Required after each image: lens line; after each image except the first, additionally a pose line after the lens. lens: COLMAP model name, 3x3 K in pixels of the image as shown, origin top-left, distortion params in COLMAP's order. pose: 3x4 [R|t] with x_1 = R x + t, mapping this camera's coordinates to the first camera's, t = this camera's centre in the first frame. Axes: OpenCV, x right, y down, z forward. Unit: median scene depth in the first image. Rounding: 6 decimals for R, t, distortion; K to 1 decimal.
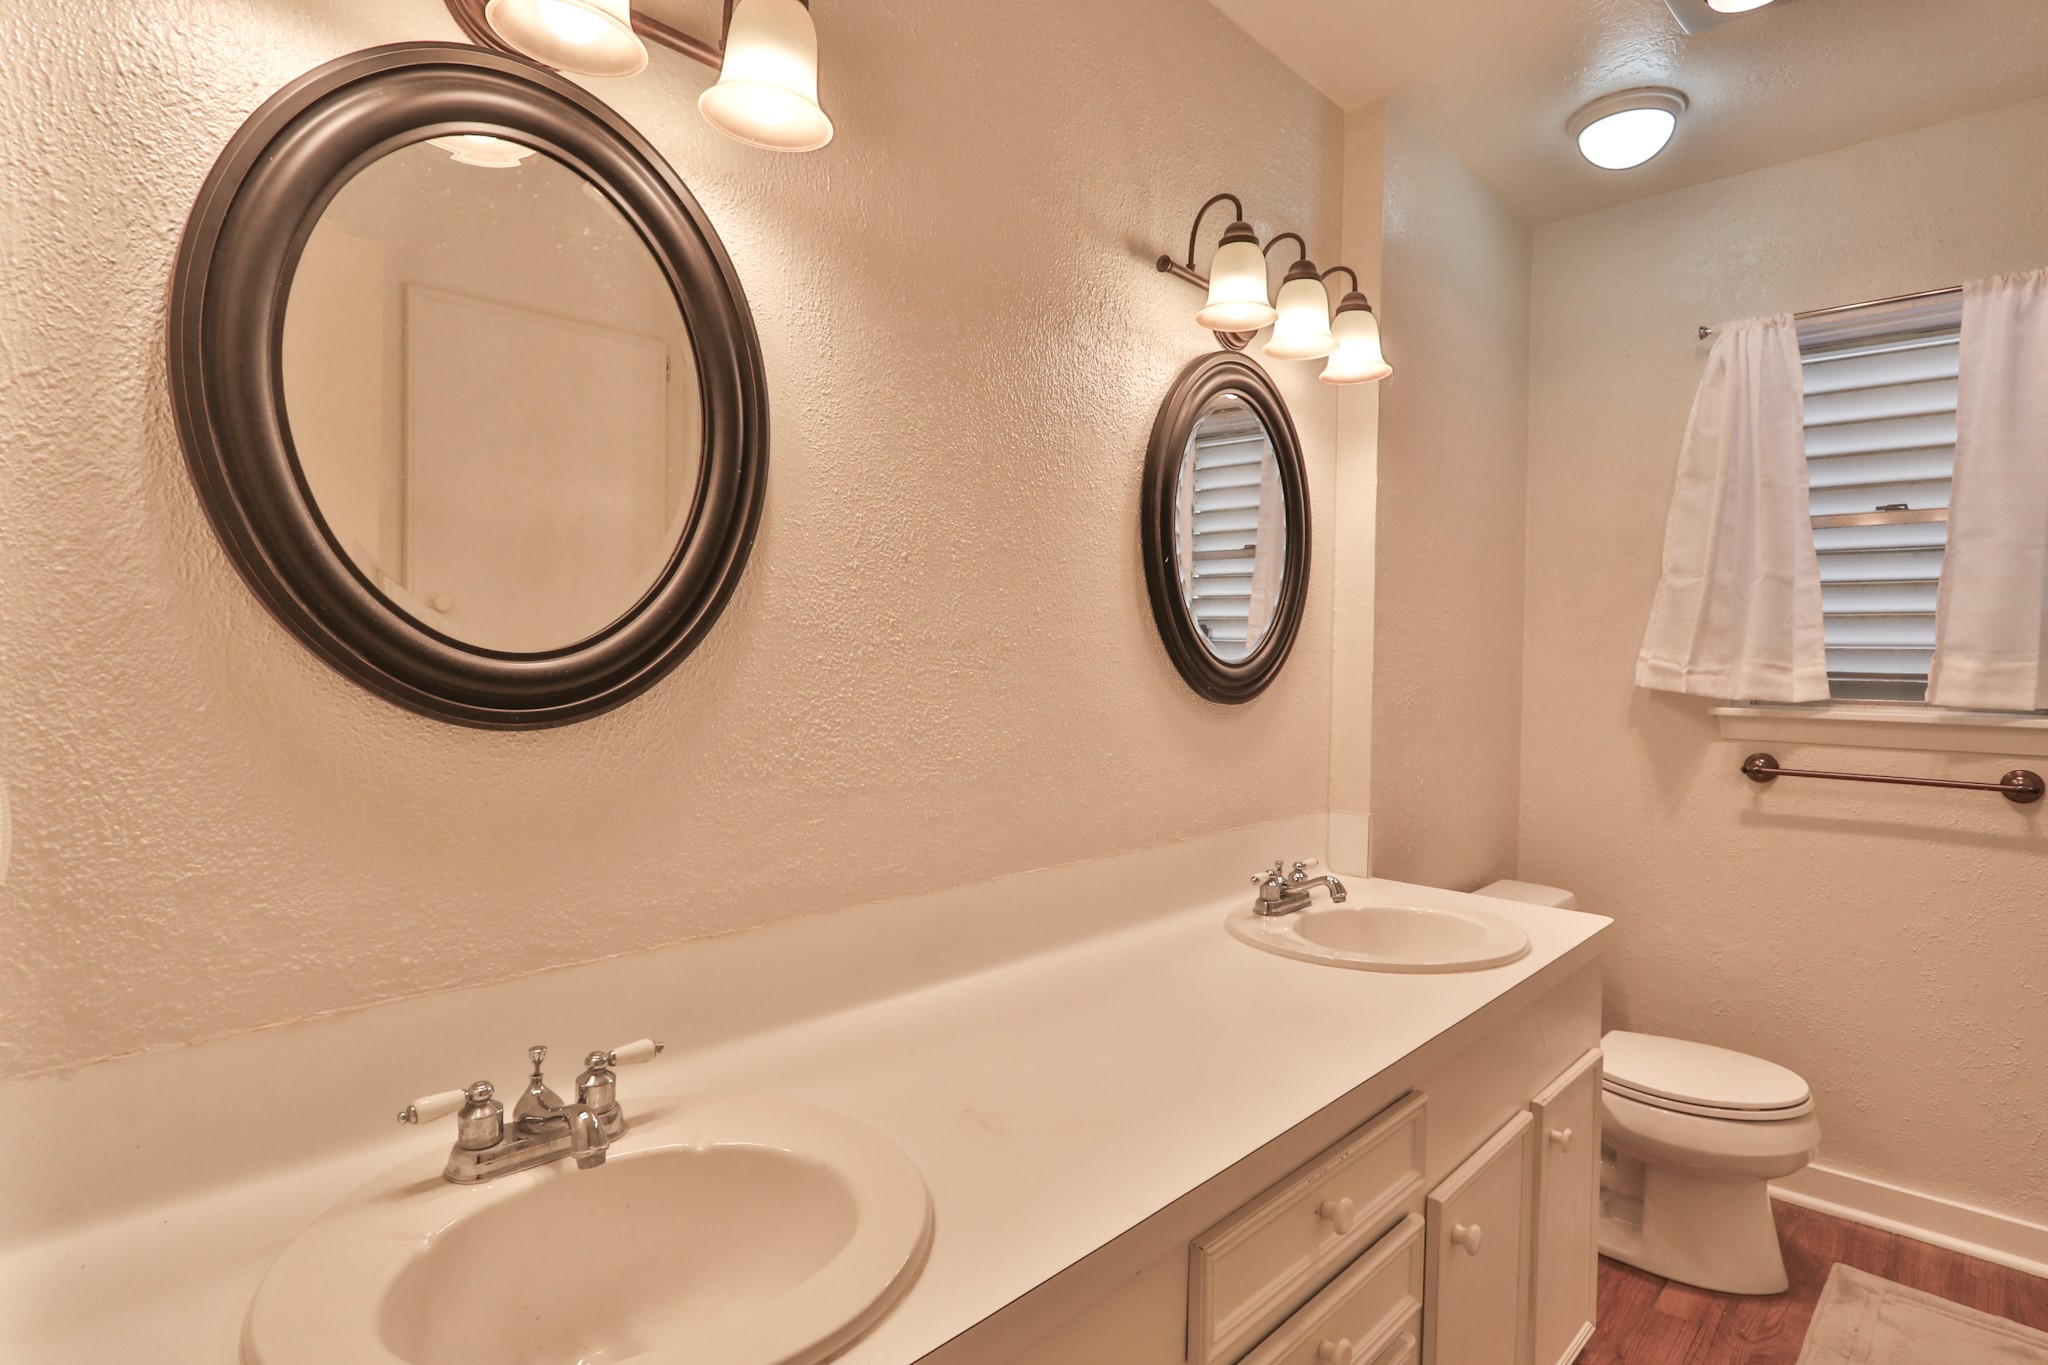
lens RADIAL K [[1080.0, 0, 1029.6], [0, 1080.0, 675.8], [0, 0, 1]] dist [-0.013011, 0.000809]
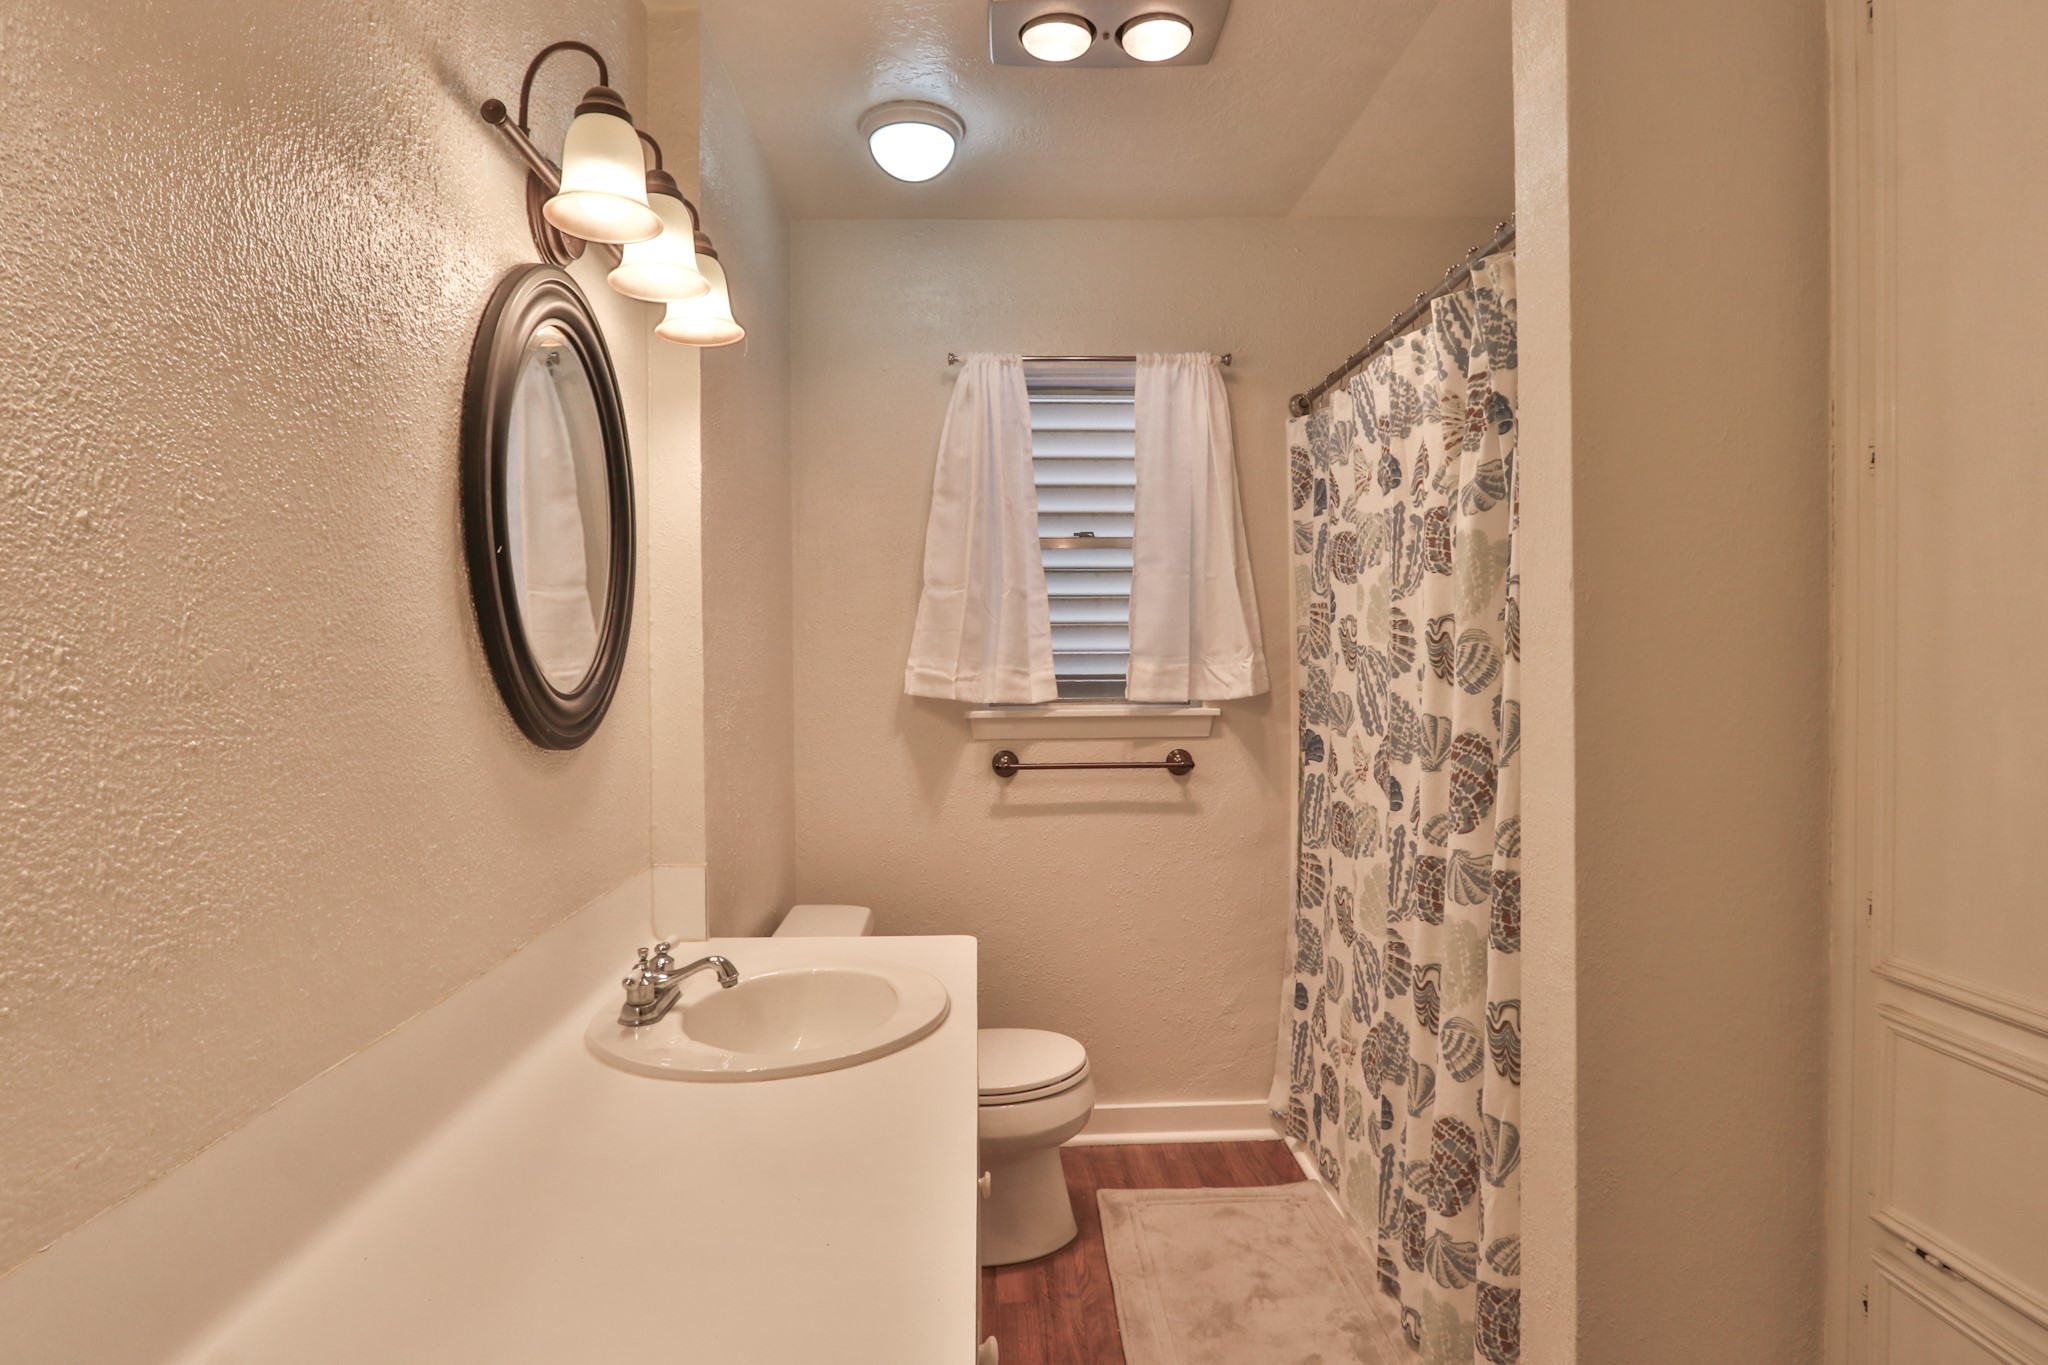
lens RADIAL K [[1080.0, 0, 1022.0], [0, 1080.0, 674.6], [0, 0, 1]] dist [-0.013011, 0.000809]
pose [[0.690851, -0.031975, 0.722290, -0.117837], [0.032438, 0.999386, 0.013215, -0.022245], [-0.722269, 0.014300, 0.691464, 0.244783]]
